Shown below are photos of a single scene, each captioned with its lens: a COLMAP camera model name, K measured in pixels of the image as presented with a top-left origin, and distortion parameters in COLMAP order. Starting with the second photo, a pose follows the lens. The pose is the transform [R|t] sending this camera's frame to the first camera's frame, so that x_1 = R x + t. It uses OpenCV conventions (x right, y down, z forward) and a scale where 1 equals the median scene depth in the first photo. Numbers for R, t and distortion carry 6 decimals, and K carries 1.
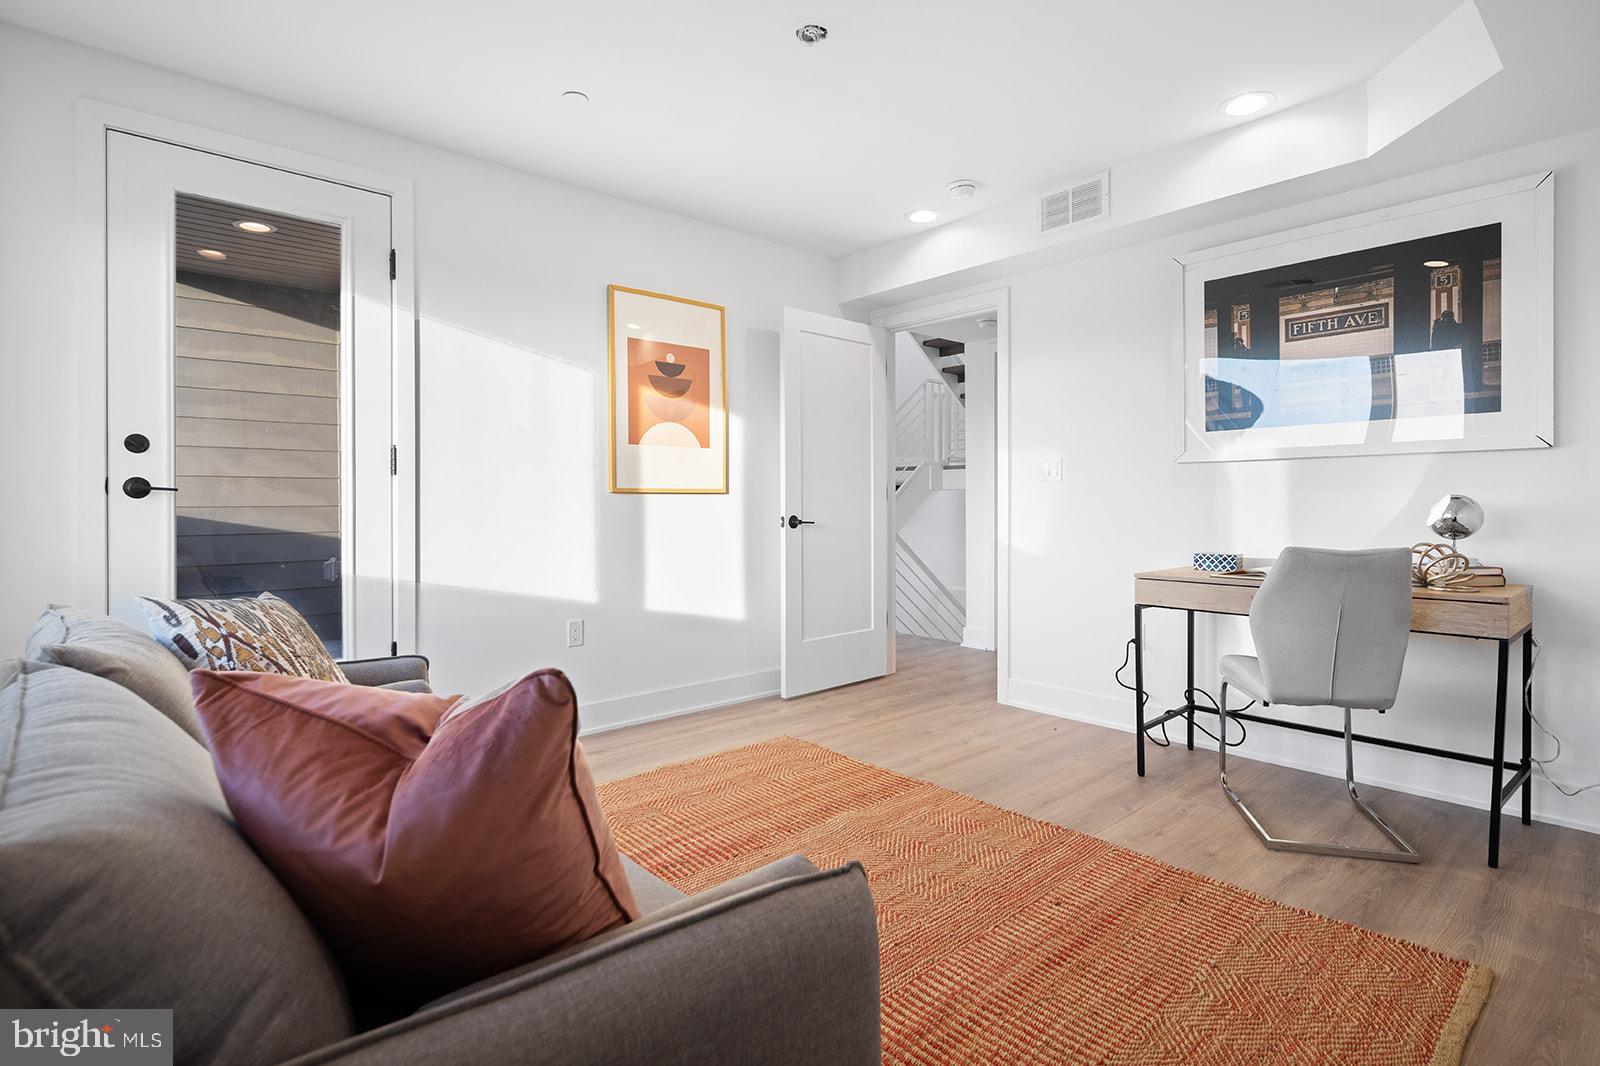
lens RADIAL K [[790.4, 0, 804.9], [0, 790.4, 521.8], [0, 0, 1]] dist [0.001231, -0.000908]
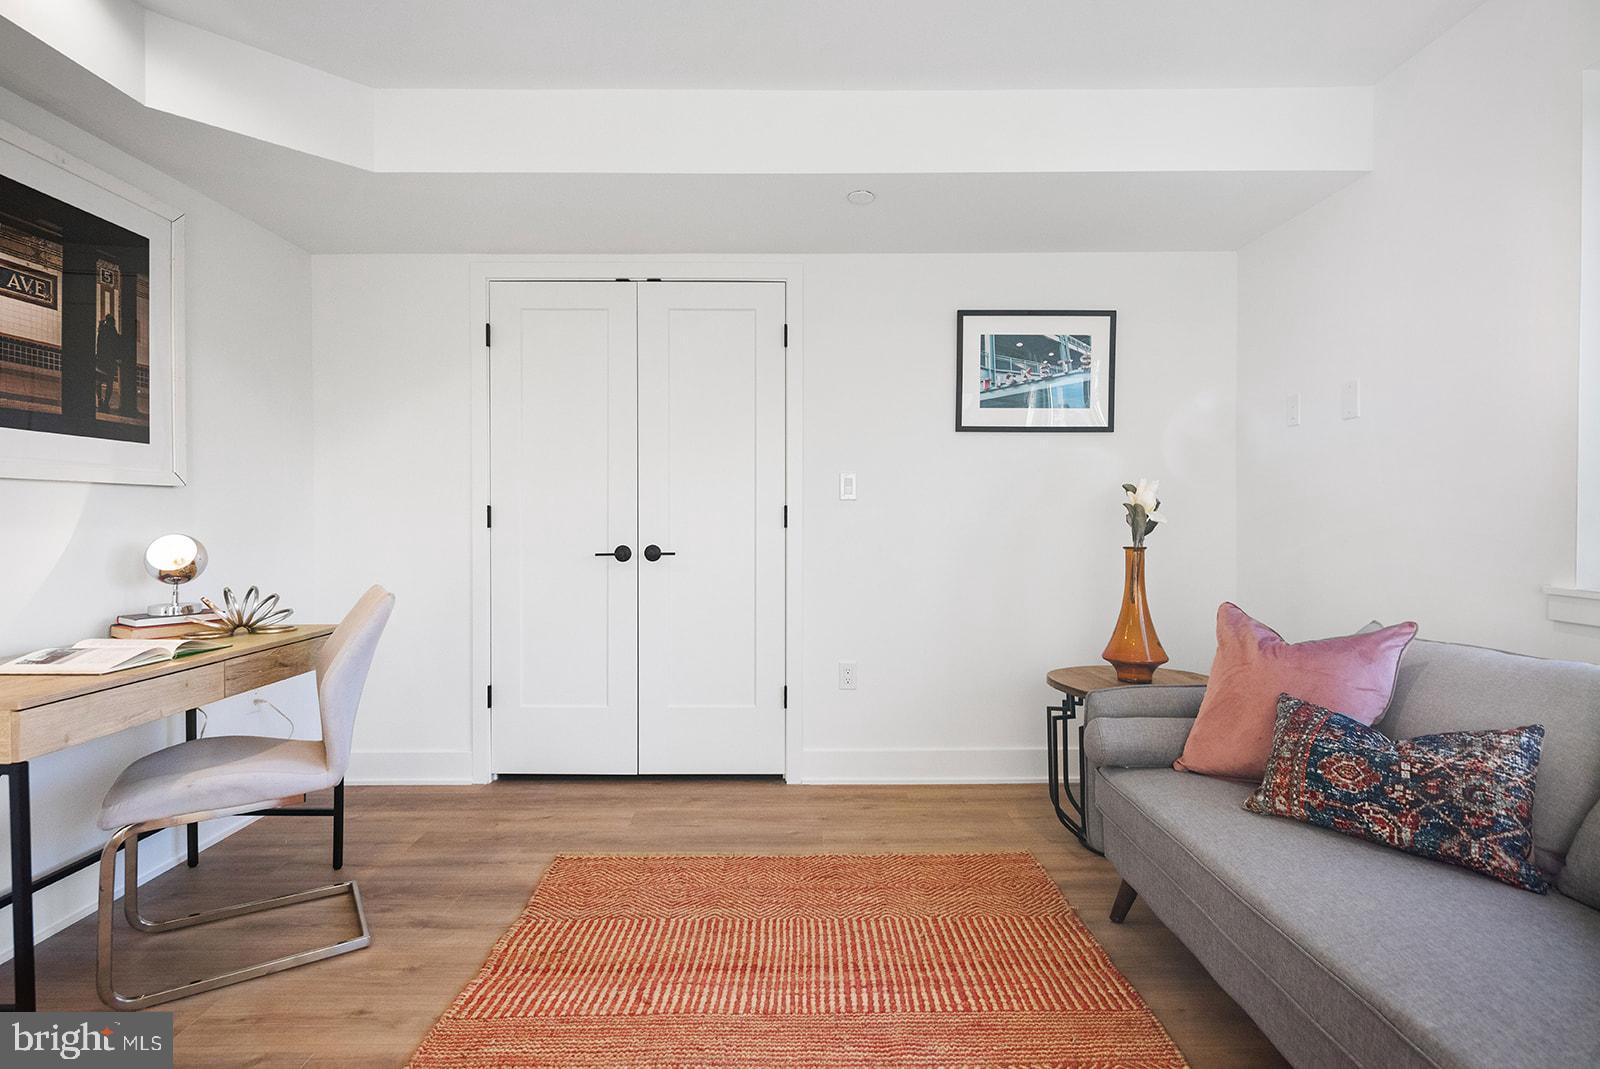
lens RADIAL K [[811.2, 0, 800.0], [0, 811.2, 534.5], [0, 0, 1]] dist [0.003408, 0.000335]
pose [[-0.749619, -0.010225, 0.661790, -0.308266], [0.017406, 0.999230, 0.035155, -0.052375], [-0.661640, 0.037872, -0.748864, 1.174677]]
